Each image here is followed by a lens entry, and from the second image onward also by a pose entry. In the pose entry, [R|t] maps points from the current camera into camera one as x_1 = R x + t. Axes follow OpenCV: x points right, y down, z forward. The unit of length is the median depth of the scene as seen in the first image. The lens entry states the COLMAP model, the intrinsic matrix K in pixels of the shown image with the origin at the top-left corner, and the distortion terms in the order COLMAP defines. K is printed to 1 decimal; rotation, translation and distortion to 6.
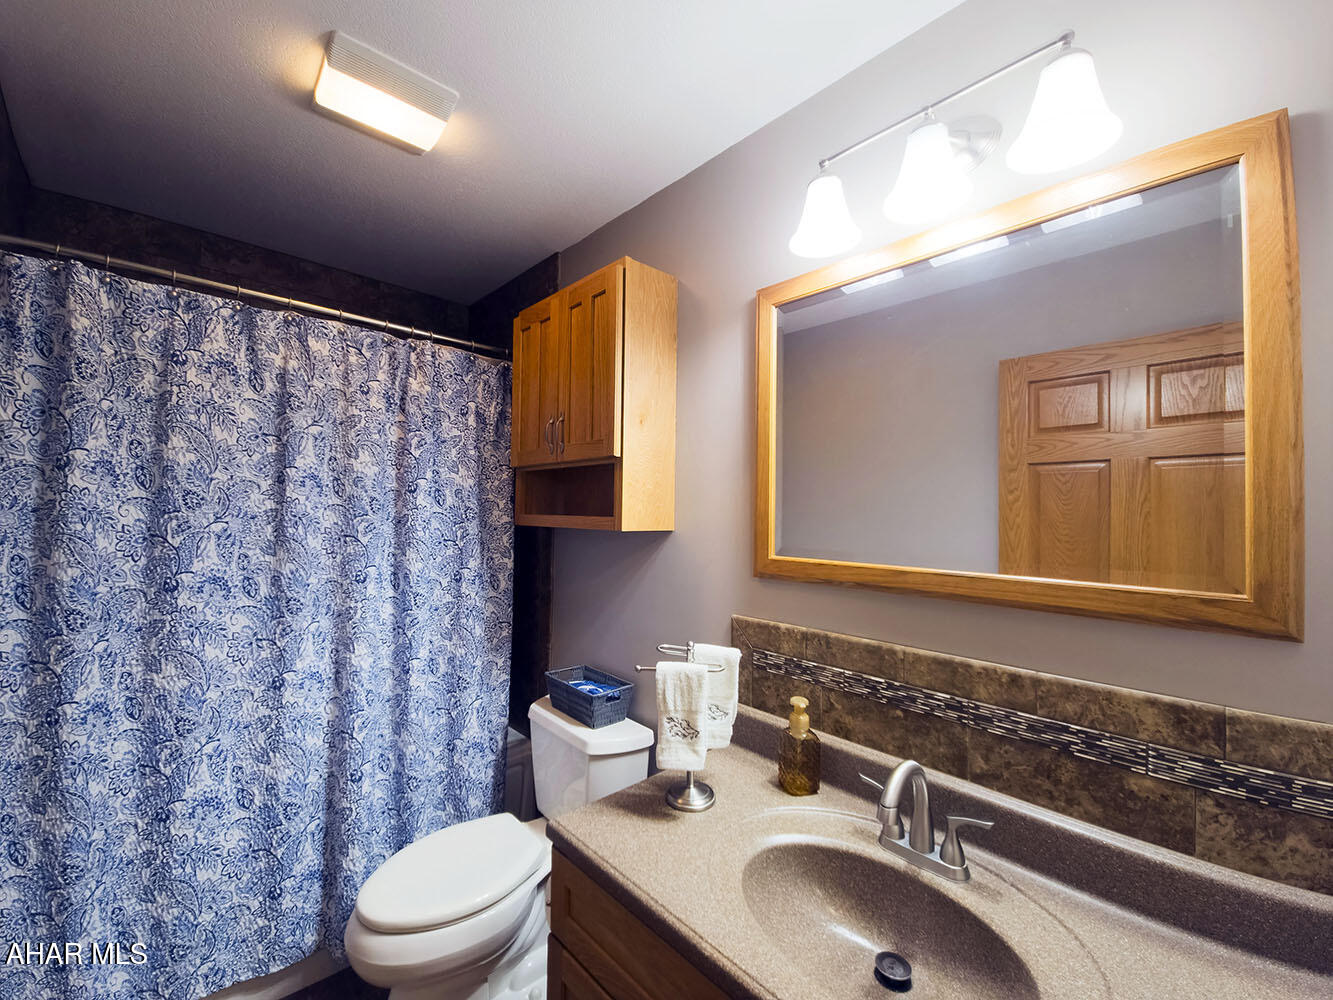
lens RADIAL K [[537.2, 0, 661.1], [0, 537.2, 503.4], [0, 0, 1]] dist [0.001717, -0.000103]
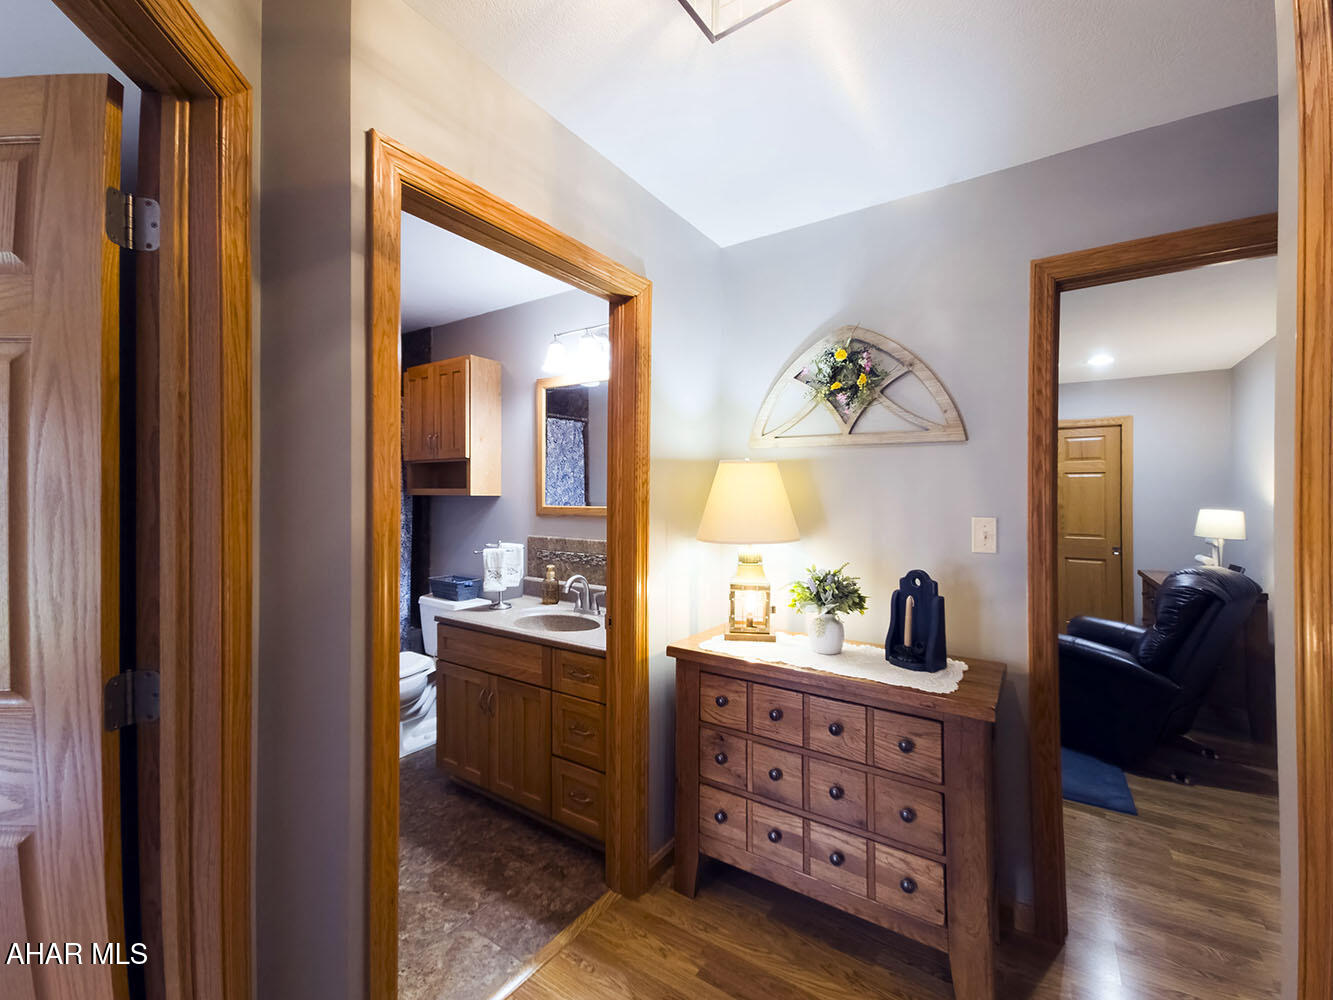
lens RADIAL K [[537.2, 0, 676.1], [0, 537.2, 495.2], [0, 0, 1]] dist [0.001717, -0.000103]
pose [[0.969651, -0.013118, 0.244142, 0.174375], [0.007098, 0.999649, 0.025520, 0.005005], [-0.244391, -0.023012, 0.969404, -1.081587]]
